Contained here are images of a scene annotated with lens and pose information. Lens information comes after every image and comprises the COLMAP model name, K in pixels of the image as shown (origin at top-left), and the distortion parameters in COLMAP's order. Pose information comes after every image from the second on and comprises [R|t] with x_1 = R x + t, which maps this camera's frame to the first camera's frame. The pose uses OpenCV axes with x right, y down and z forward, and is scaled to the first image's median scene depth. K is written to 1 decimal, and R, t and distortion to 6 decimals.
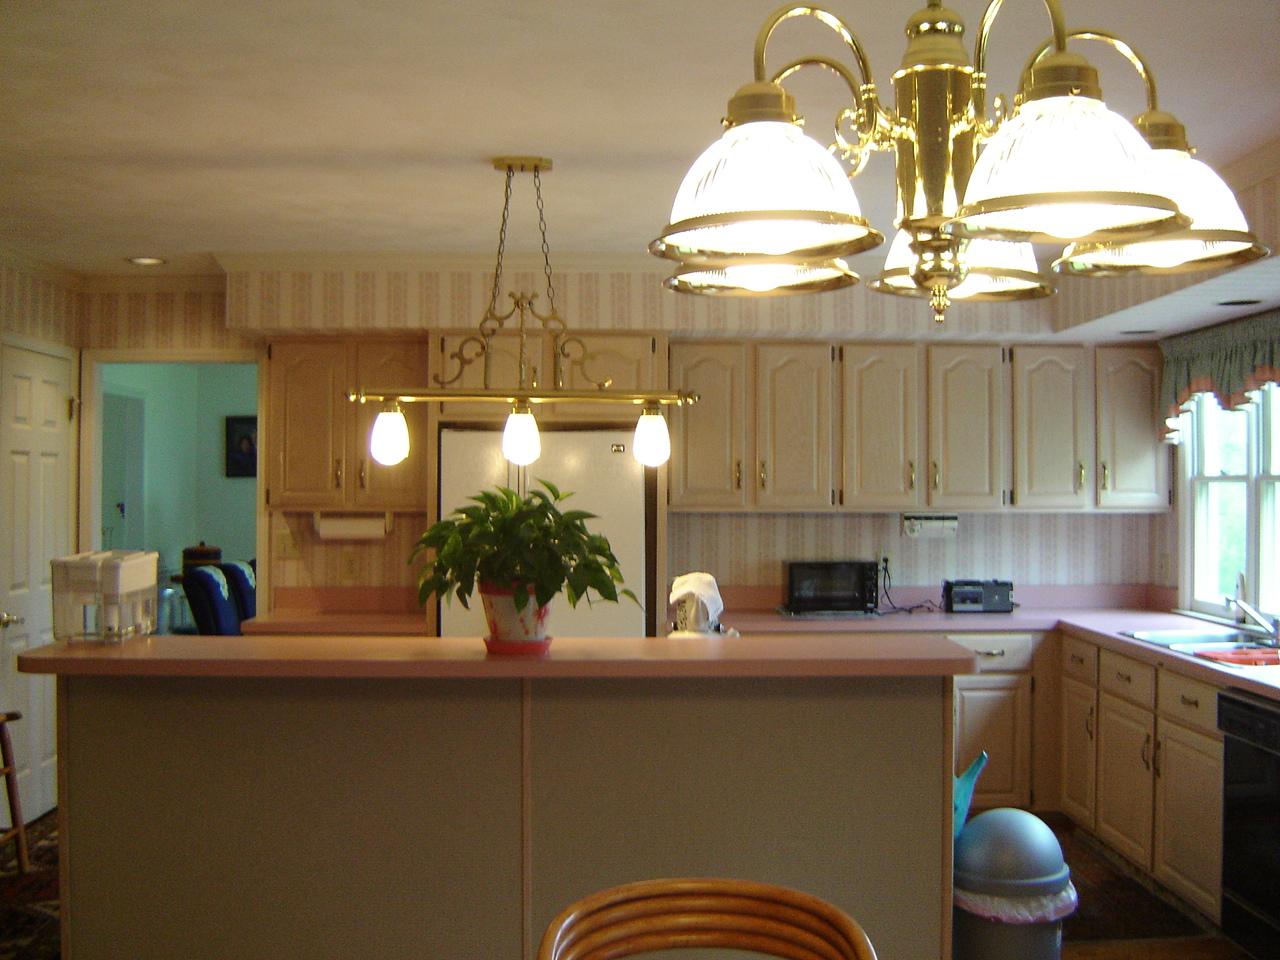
lens RADIAL K [[1448.5, 0, 639.8], [0, 1448.5, 455.4], [0, 0, 1]] dist [-0.104934, -0.060372]
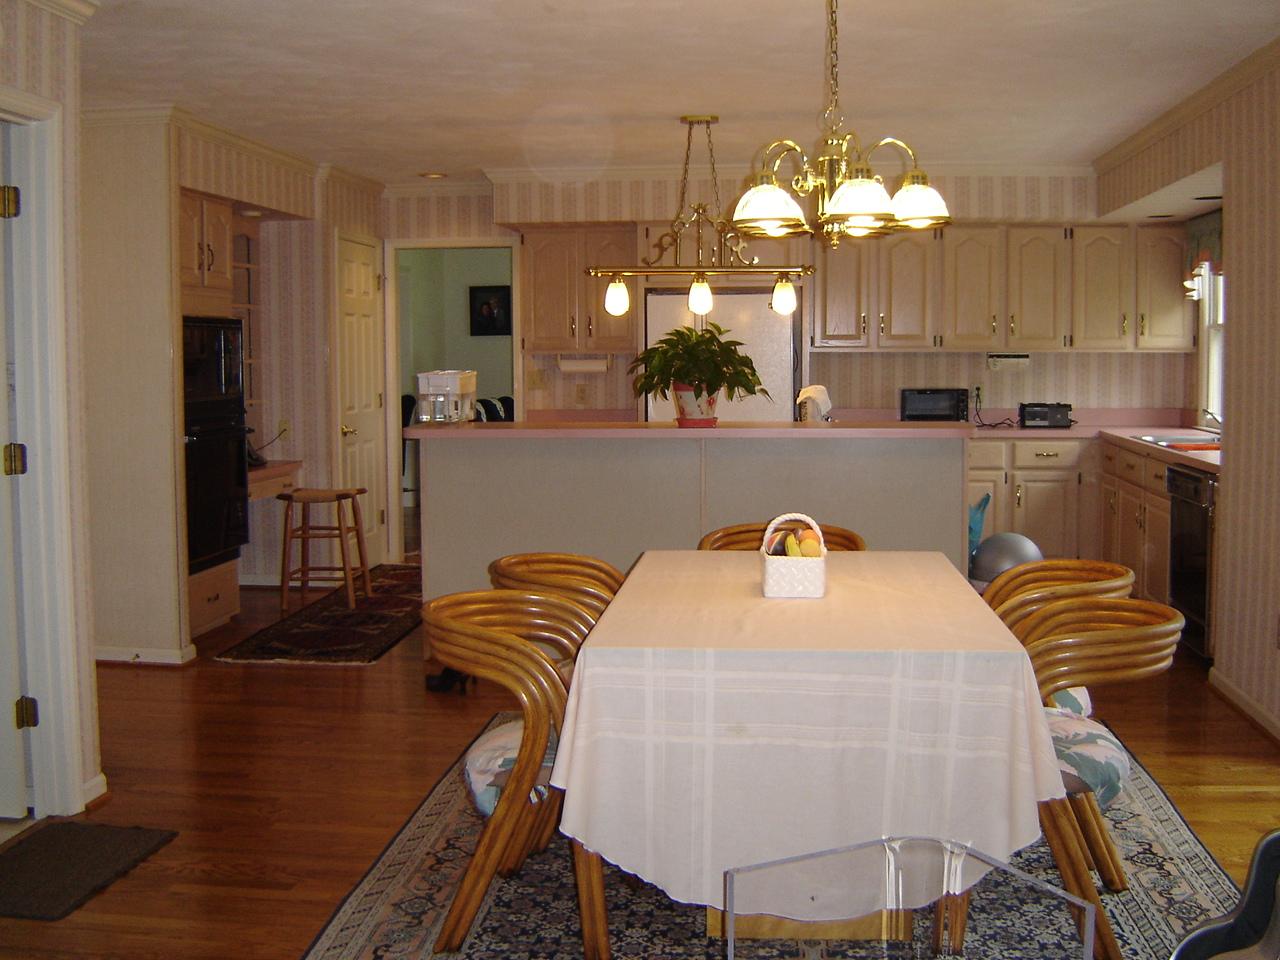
lens RADIAL K [[1448.5, 0, 639.8], [0, 1448.5, 455.4], [0, 0, 1]] dist [-0.104934, -0.060372]
pose [[0.990623, 0.002087, -0.136608, 0.044806], [0.010600, 0.995695, 0.092082, 0.008520], [0.136212, -0.092667, 0.986336, -0.376188]]
